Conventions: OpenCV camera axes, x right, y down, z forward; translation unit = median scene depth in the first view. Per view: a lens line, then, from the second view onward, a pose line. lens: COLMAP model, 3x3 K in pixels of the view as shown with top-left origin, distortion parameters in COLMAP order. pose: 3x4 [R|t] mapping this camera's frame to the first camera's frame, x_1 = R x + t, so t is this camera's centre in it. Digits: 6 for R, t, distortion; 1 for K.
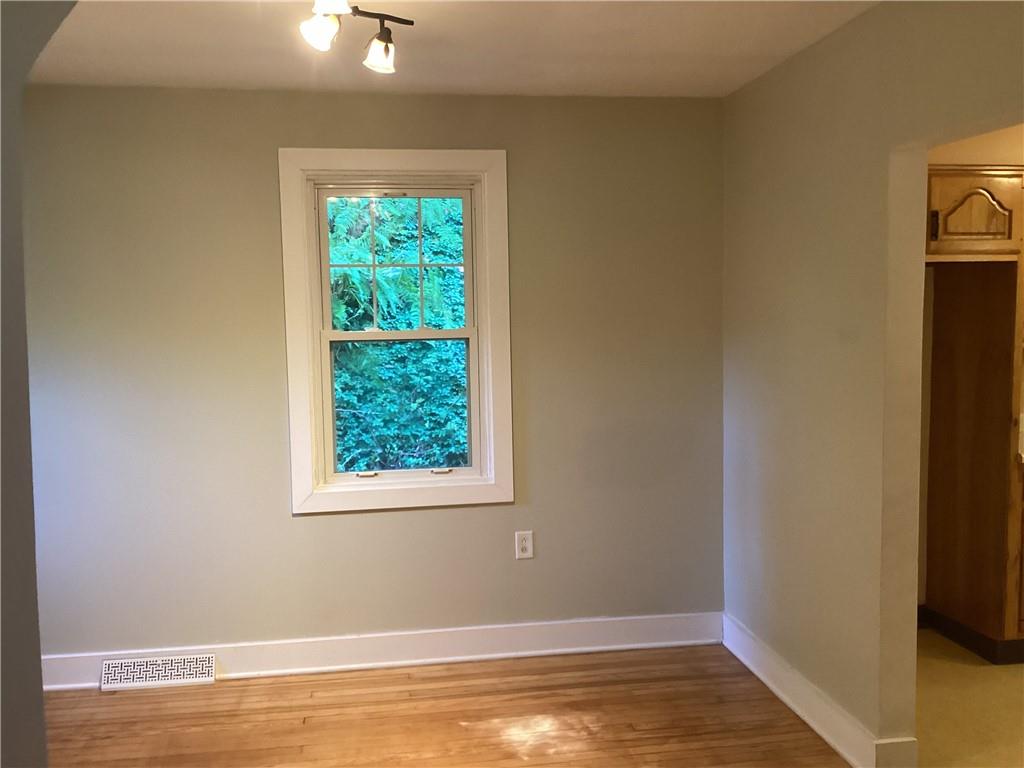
lens RADIAL K [[935.8, 0, 517.3], [0, 935.8, 386.4], [0, 0, 1]] dist [0.088715, -0.191764]
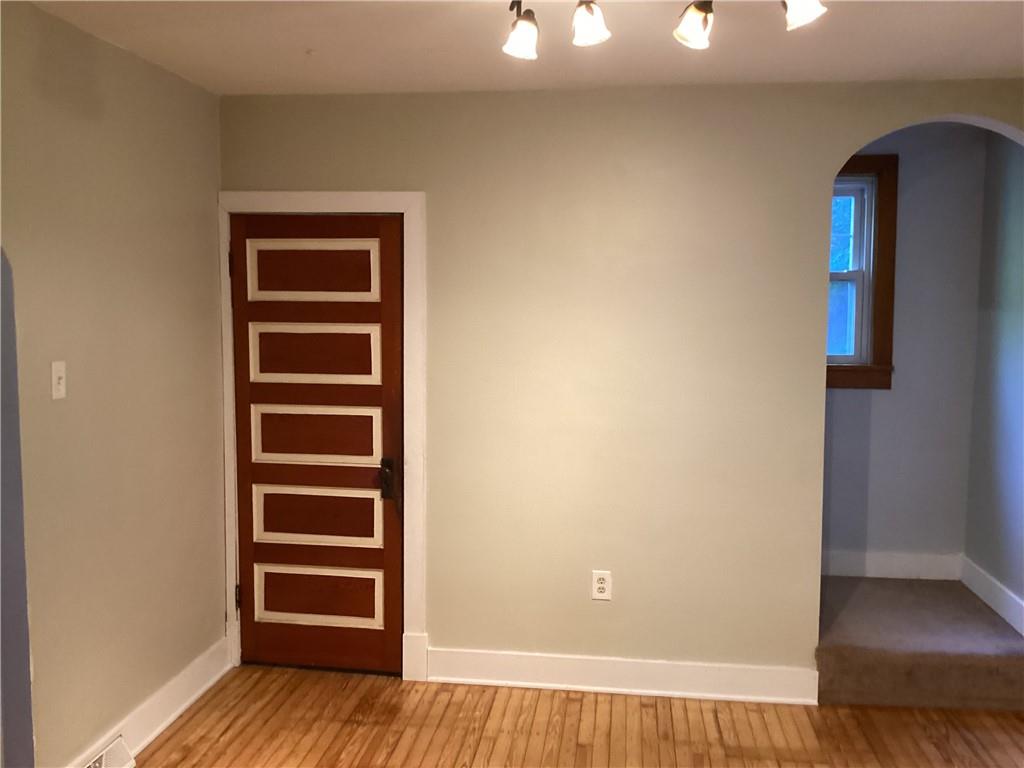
lens RADIAL K [[924.2, 0, 515.0], [0, 924.2, 385.9], [0, 0, 1]] dist [0.093709, -0.170456]
pose [[-0.254324, 0.085860, -0.963300, 0.499501], [-0.103927, 0.987857, 0.115487, -0.057517], [0.961519, 0.129484, -0.242312, 0.678698]]
